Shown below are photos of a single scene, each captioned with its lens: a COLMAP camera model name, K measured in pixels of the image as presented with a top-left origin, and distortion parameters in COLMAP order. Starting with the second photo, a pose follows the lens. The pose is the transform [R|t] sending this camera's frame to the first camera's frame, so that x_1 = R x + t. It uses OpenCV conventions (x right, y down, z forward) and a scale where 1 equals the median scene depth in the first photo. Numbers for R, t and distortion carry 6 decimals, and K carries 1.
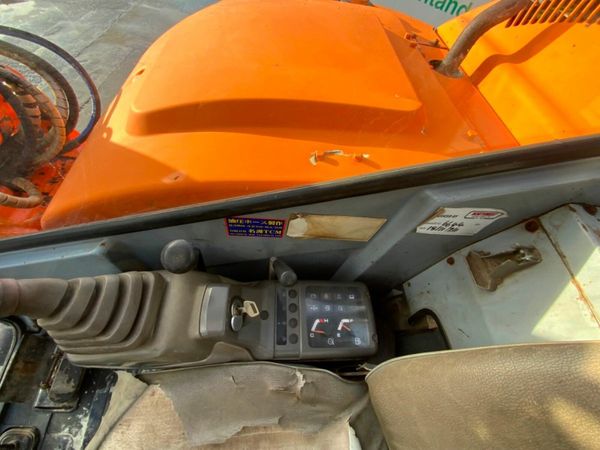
lens RADIAL K [[240.7, 0, 299.1], [0, 240.7, 227.4], [0, 0, 1]] dist [-0.004231, -0.000893]
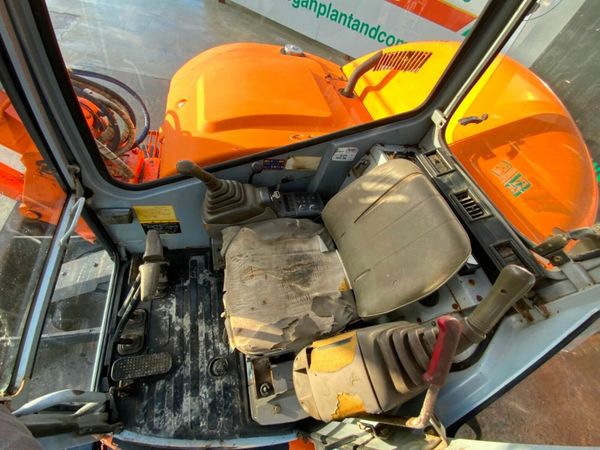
lens RADIAL K [[240.7, 0, 301.3], [0, 240.7, 223.5], [0, 0, 1]] dist [-0.004231, -0.000893]
pose [[0.975033, -0.121085, 0.186141, -0.372761], [0.125623, 0.991996, -0.012734, 0.576905], [-0.183110, 0.035800, 0.982440, -1.284350]]
